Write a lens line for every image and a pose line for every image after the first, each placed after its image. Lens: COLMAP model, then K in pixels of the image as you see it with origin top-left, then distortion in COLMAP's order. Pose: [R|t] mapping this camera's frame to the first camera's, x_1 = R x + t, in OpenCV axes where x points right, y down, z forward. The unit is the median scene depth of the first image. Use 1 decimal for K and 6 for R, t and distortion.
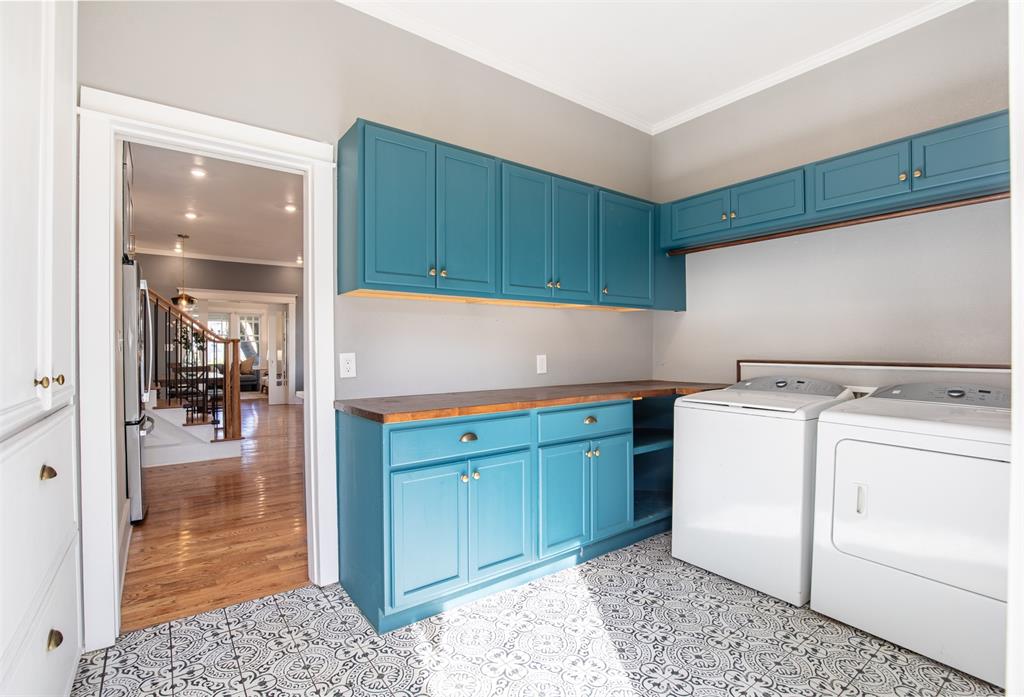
lens RADIAL K [[483.9, 0, 512.0], [0, 483.9, 348.5], [0, 0, 1]] dist [-0.003188, -0.000184]
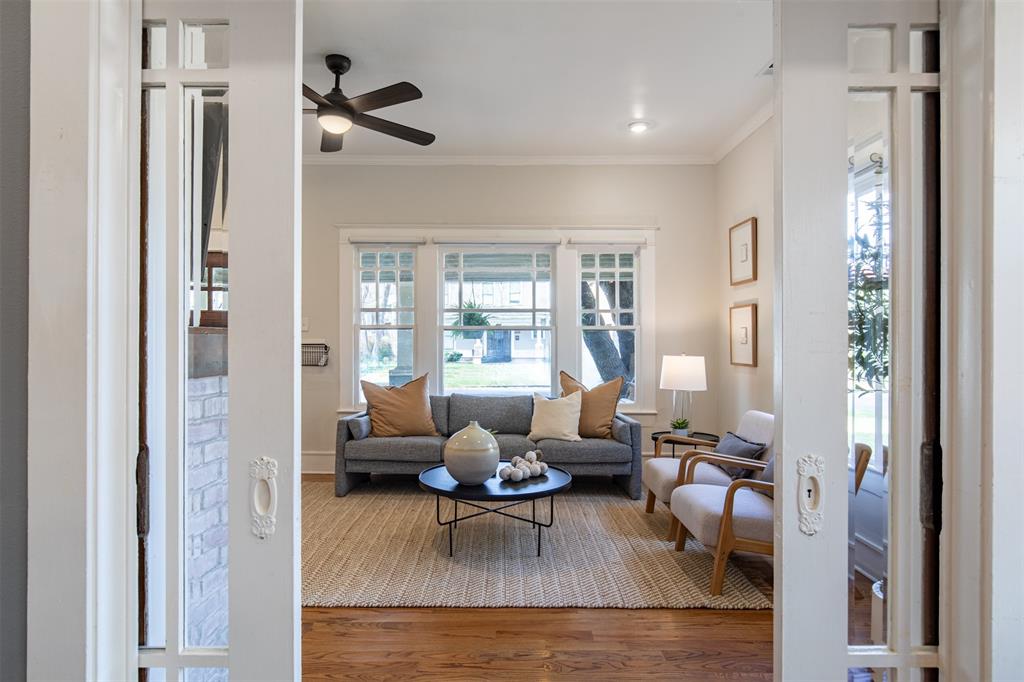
lens RADIAL K [[570.5, 0, 512.0], [0, 570.5, 341.0], [0, 0, 1]] dist [0.000376, 0.000008]
pose [[0.801674, -0.000046, -0.597762, -0.345961], [-0.000417, 1.000000, -0.000637, -0.004088], [0.597762, 0.000760, 0.801673, 0.617048]]
